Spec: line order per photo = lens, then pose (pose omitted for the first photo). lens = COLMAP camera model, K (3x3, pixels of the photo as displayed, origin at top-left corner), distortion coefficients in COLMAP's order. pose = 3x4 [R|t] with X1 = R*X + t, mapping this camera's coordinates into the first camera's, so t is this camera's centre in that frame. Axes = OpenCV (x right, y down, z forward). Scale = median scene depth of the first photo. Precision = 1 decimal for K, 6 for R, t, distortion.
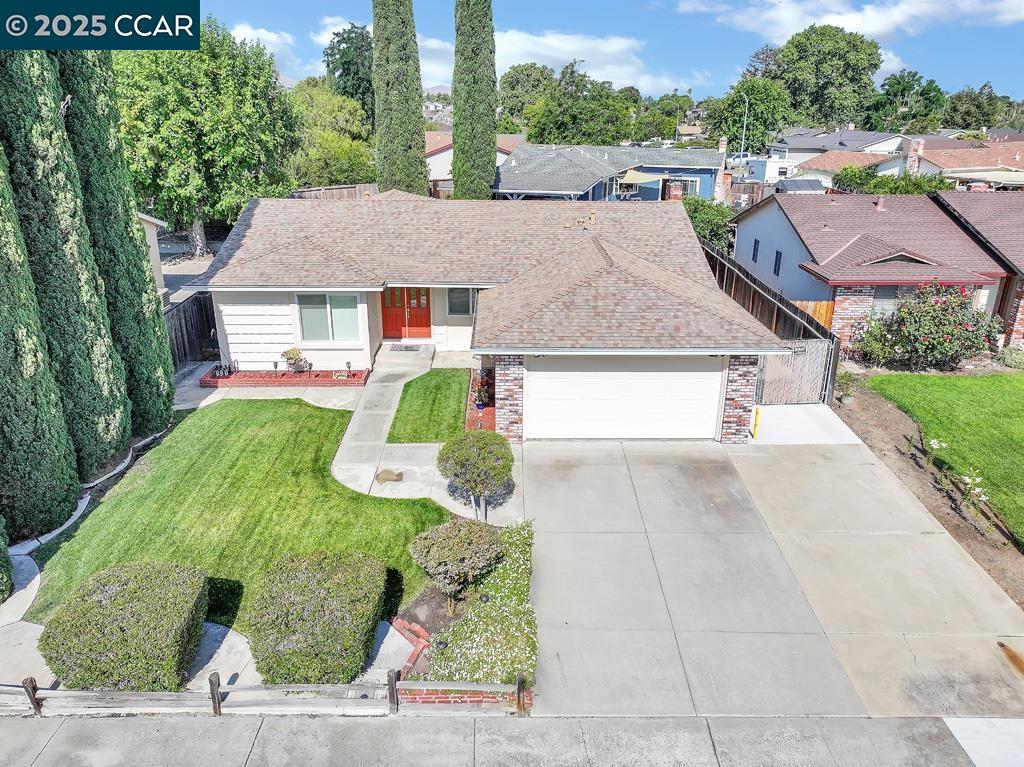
lens RADIAL K [[738.2, 0, 515.7], [0, 738.2, 381.6], [0, 0, 1]] dist [0.001742, 0.009536]
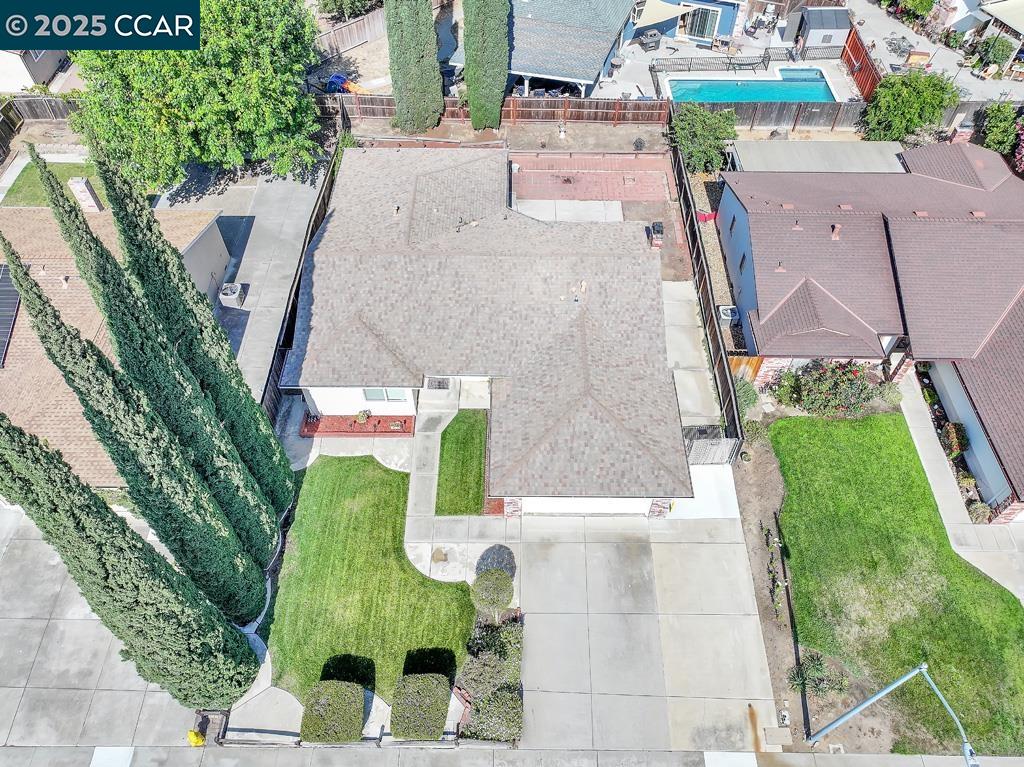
lens RADIAL K [[738.2, 0, 515.7], [0, 738.2, 381.6], [0, 0, 1]] dist [0.001742, 0.009536]
pose [[0.999714, 0.015592, -0.018107, 0.021574], [-0.003895, 0.853971, 0.520305, -1.006425], [0.023576, -0.520086, 0.853788, -0.200131]]
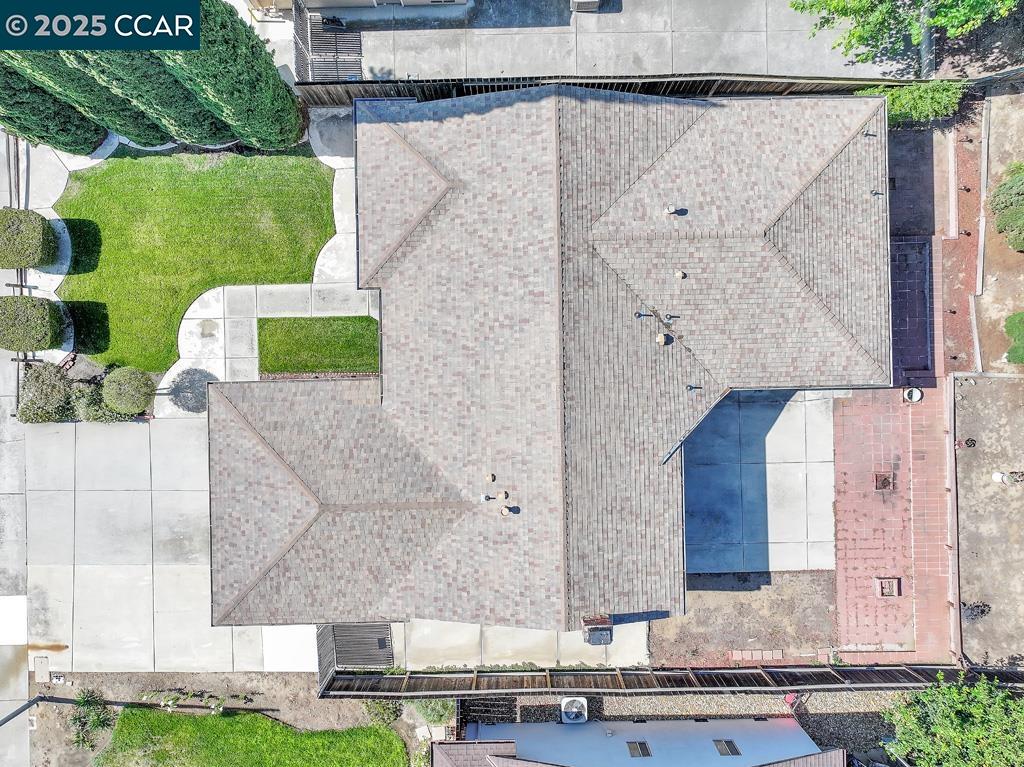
lens RADIAL K [[738.2, 0, 515.7], [0, 738.2, 381.6], [0, 0, 1]] dist [0.001742, 0.009536]
pose [[0.000458, 0.999962, -0.008714, -0.047156], [-0.353804, 0.008313, 0.935283, -1.394167], [0.935320, 0.002654, 0.353794, 0.985405]]
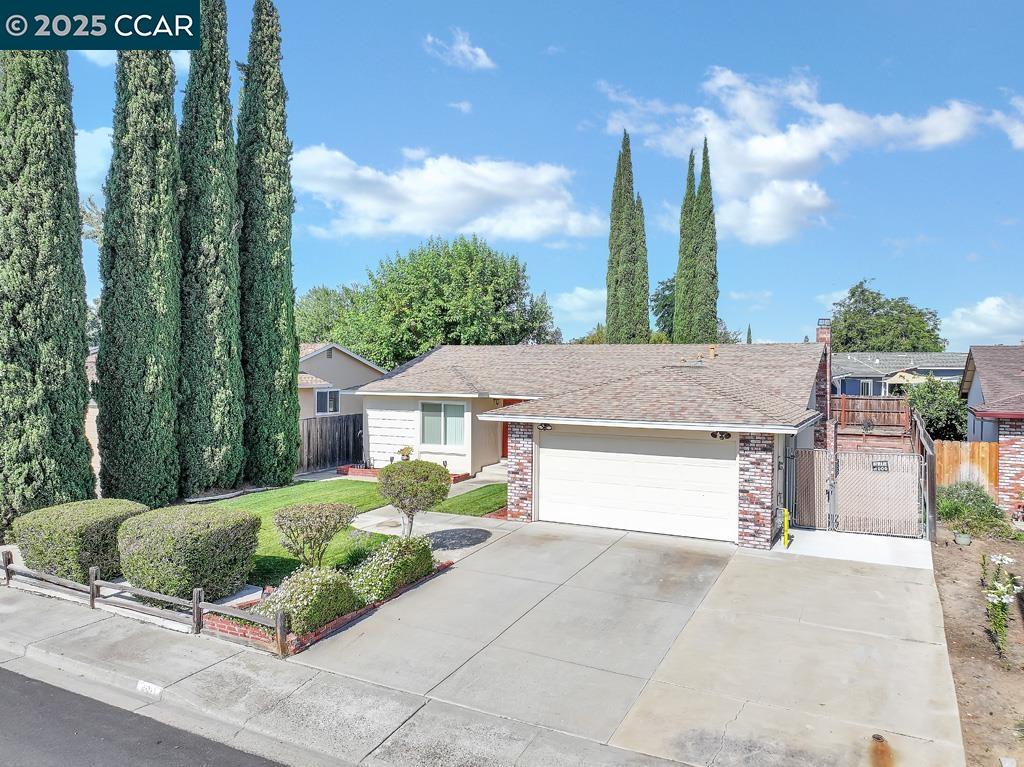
lens RADIAL K [[738.2, 0, 515.7], [0, 738.2, 381.6], [0, 0, 1]] dist [0.001742, 0.009536]
pose [[0.881423, 0.007423, -0.472270, 0.466802], [-0.167159, 0.940068, -0.297203, 0.208261], [0.441760, 0.340905, 0.829838, 0.105327]]
